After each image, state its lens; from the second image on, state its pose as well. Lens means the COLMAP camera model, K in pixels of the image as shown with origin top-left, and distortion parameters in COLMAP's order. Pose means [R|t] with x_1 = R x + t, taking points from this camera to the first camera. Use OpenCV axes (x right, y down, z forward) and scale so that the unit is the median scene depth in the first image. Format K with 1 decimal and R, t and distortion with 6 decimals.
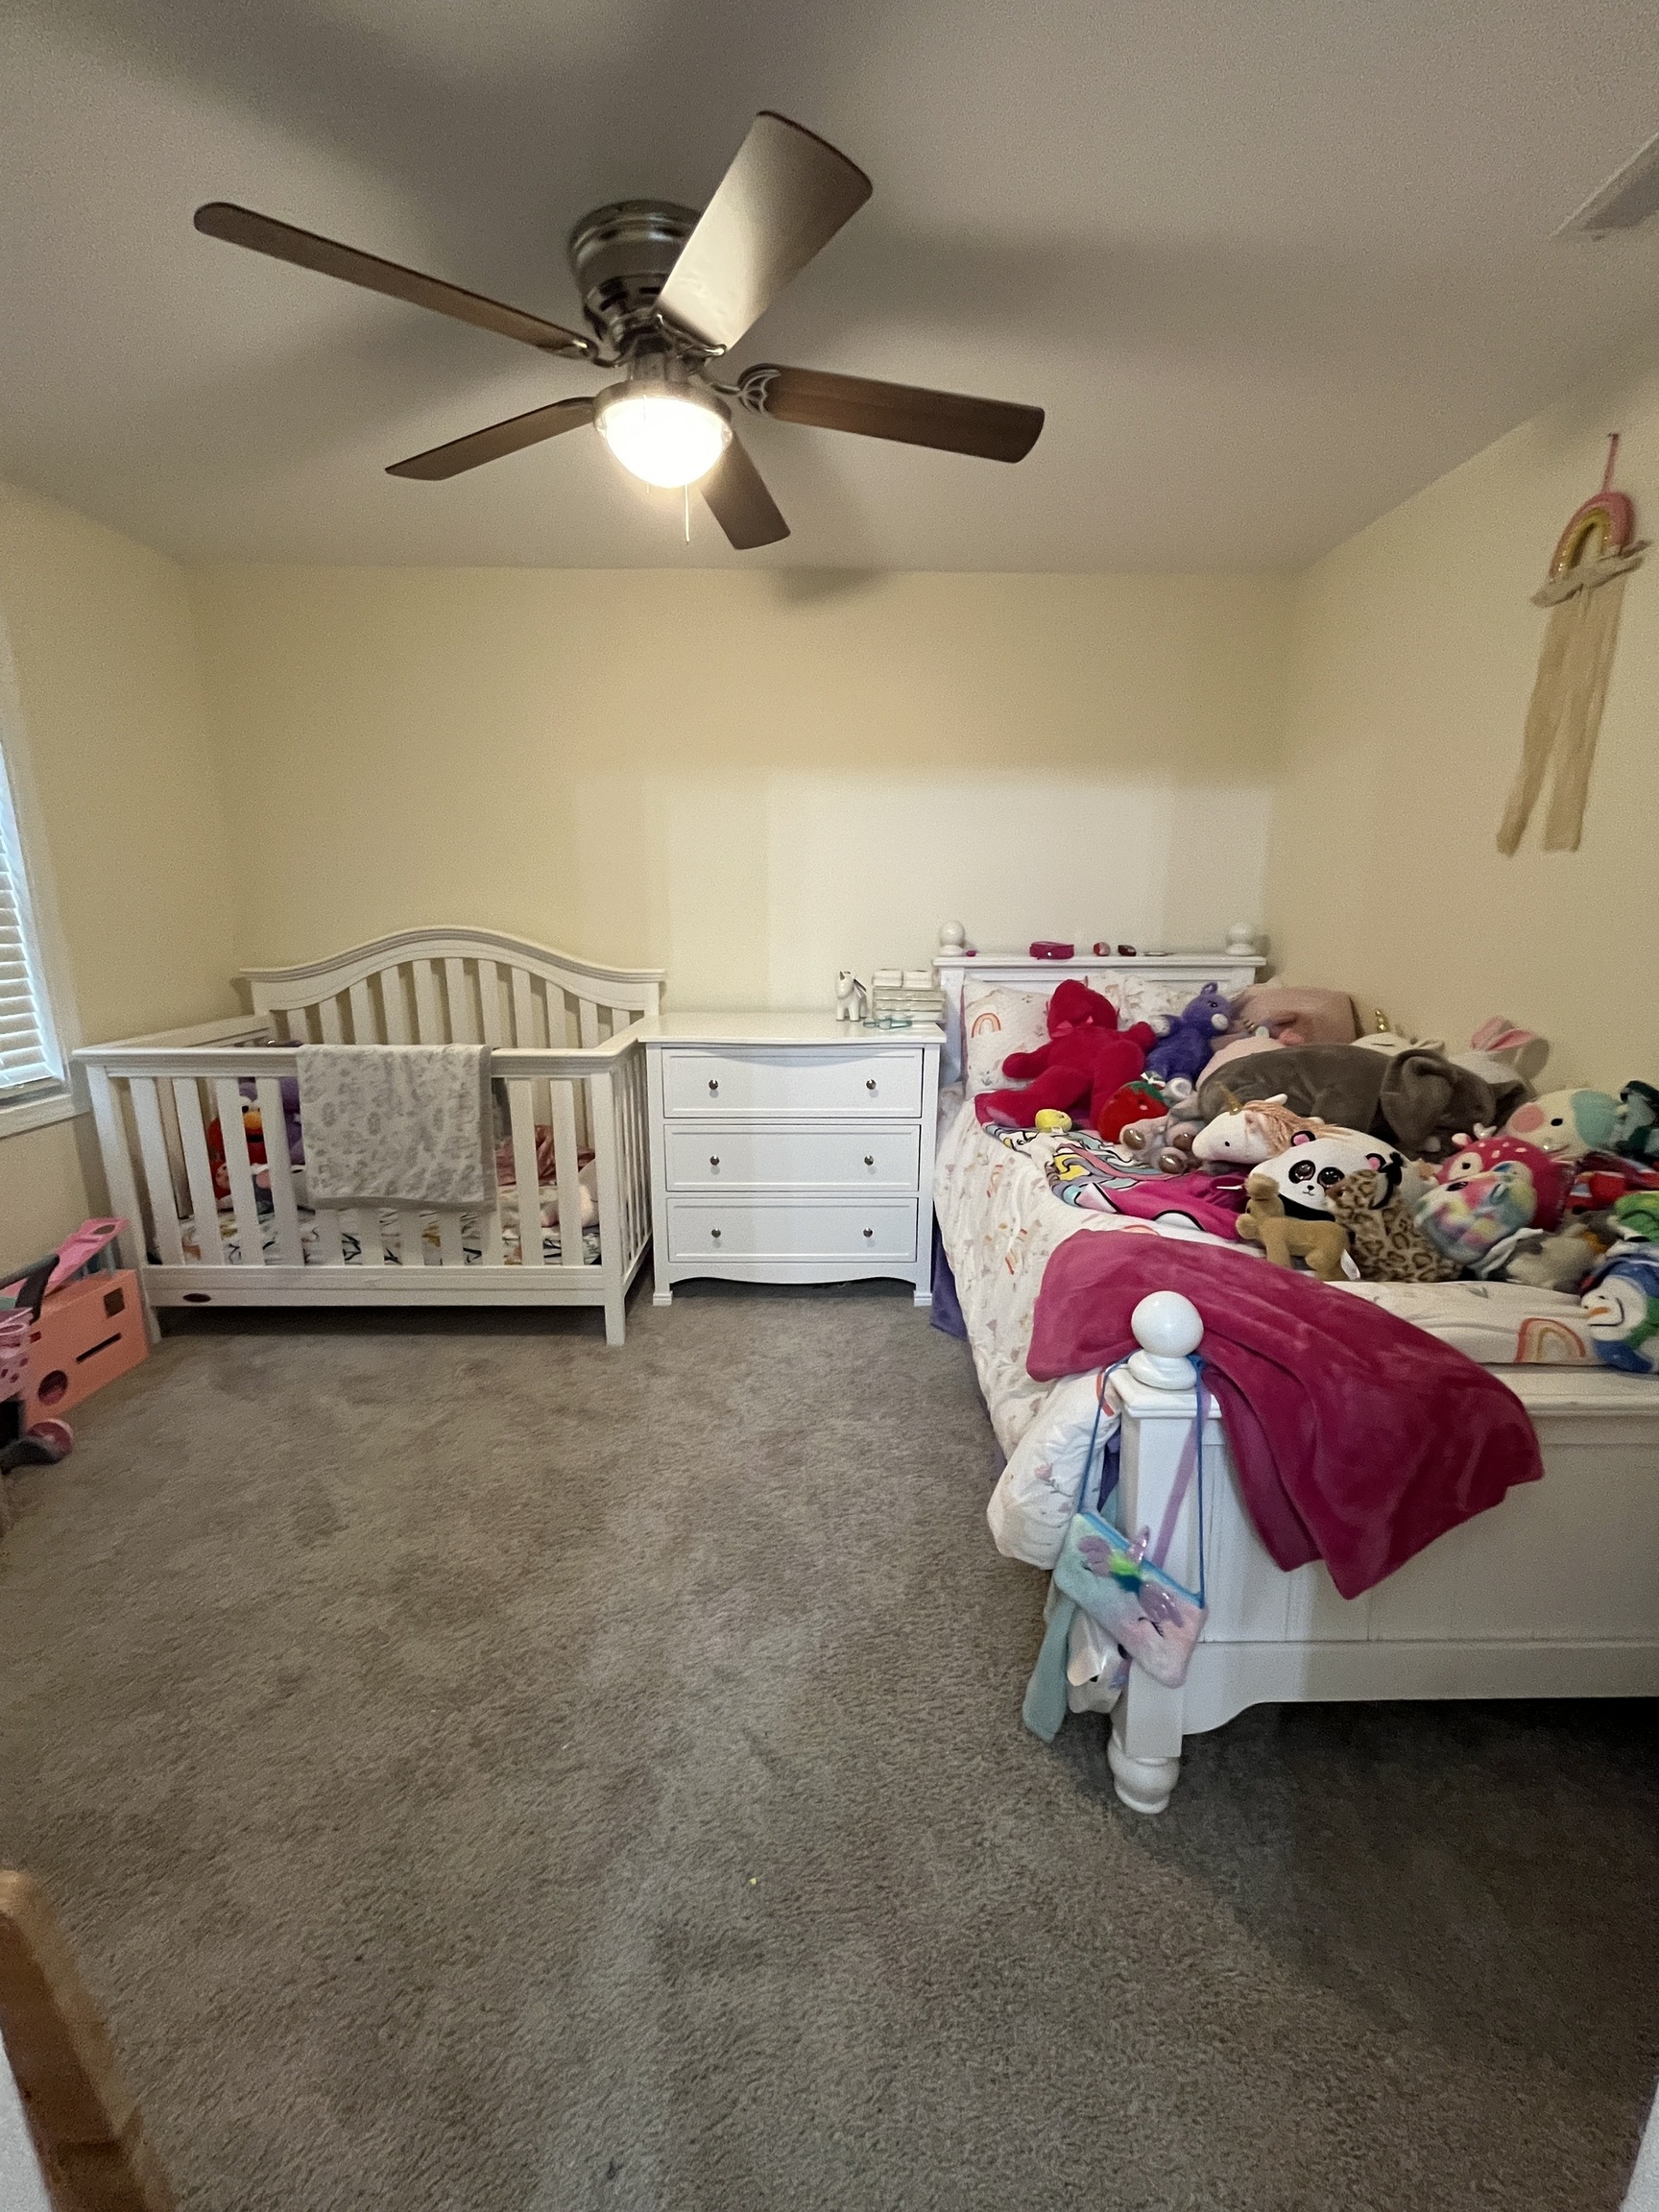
lens RADIAL K [[885.1, 0, 829.5], [0, 885.1, 1106.0], [0, 0, 1]] dist [0.000827, 0.000046]
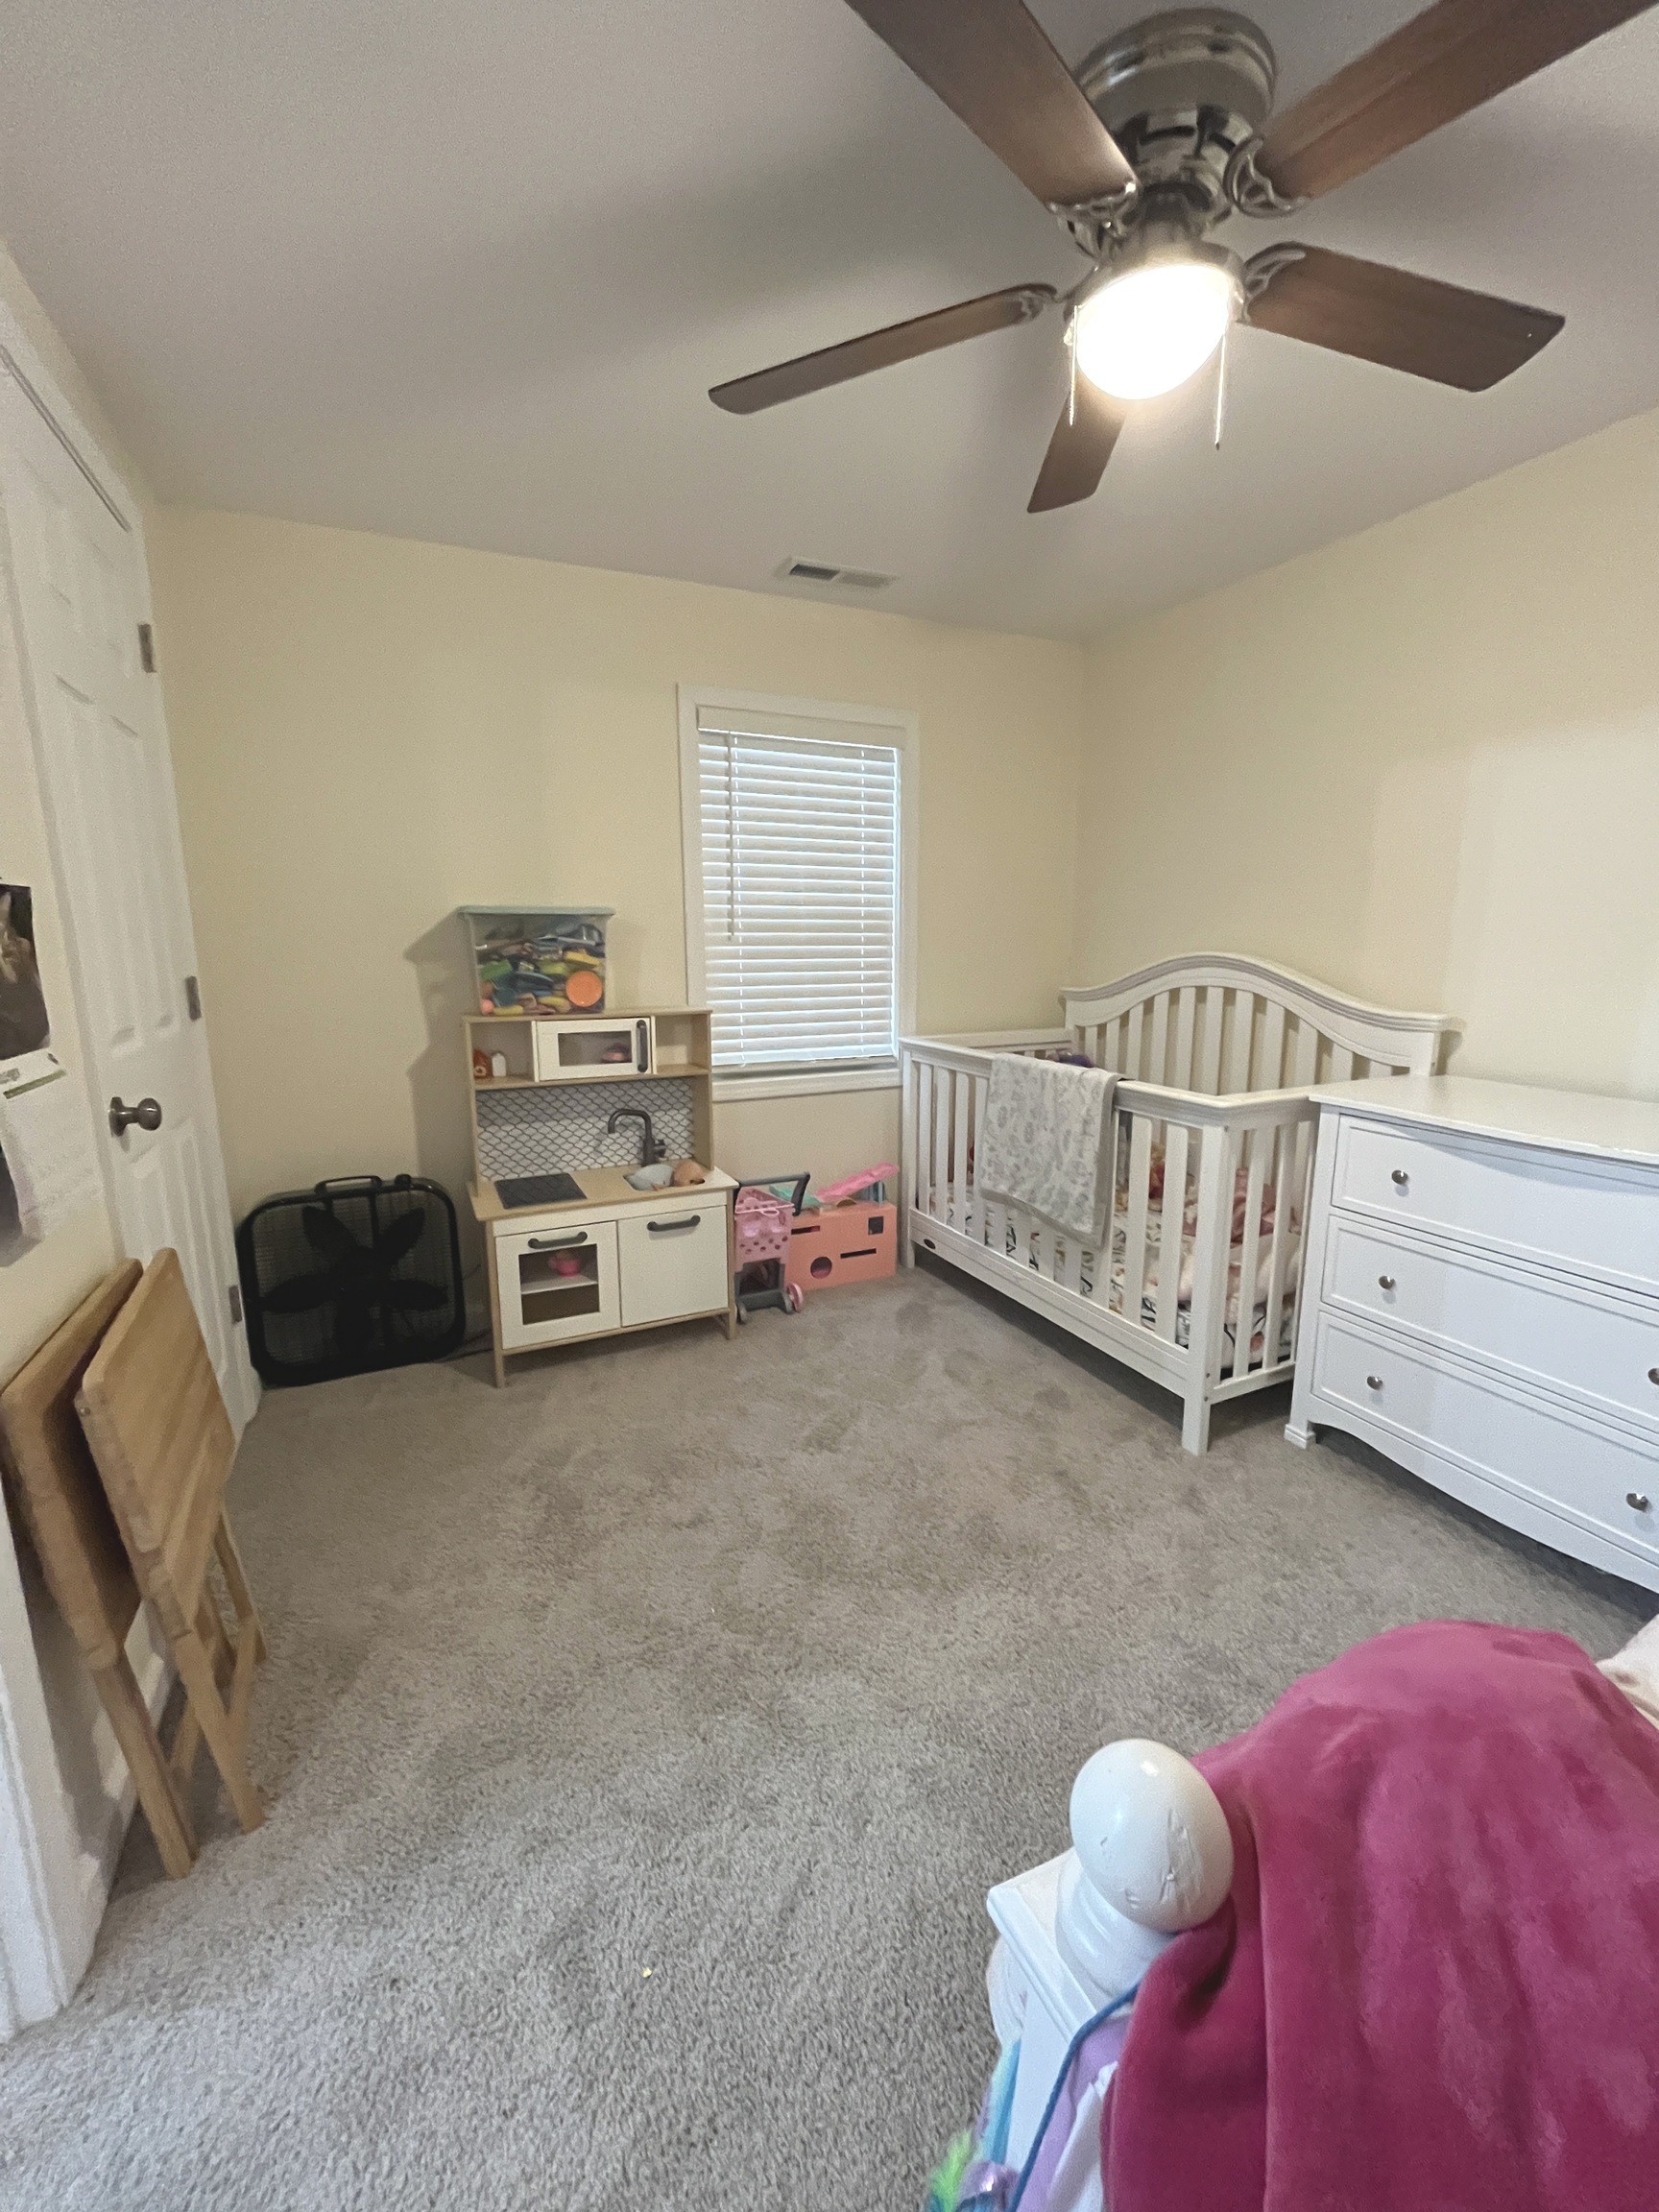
lens RADIAL K [[885.1, 0, 829.5], [0, 885.1, 1106.0], [0, 0, 1]] dist [0.000827, 0.000046]
pose [[0.438254, 0.166413, -0.883312, 0.300754], [-0.201250, 0.975931, 0.084012, -0.050300], [0.876032, 0.140948, 0.461196, 0.283471]]
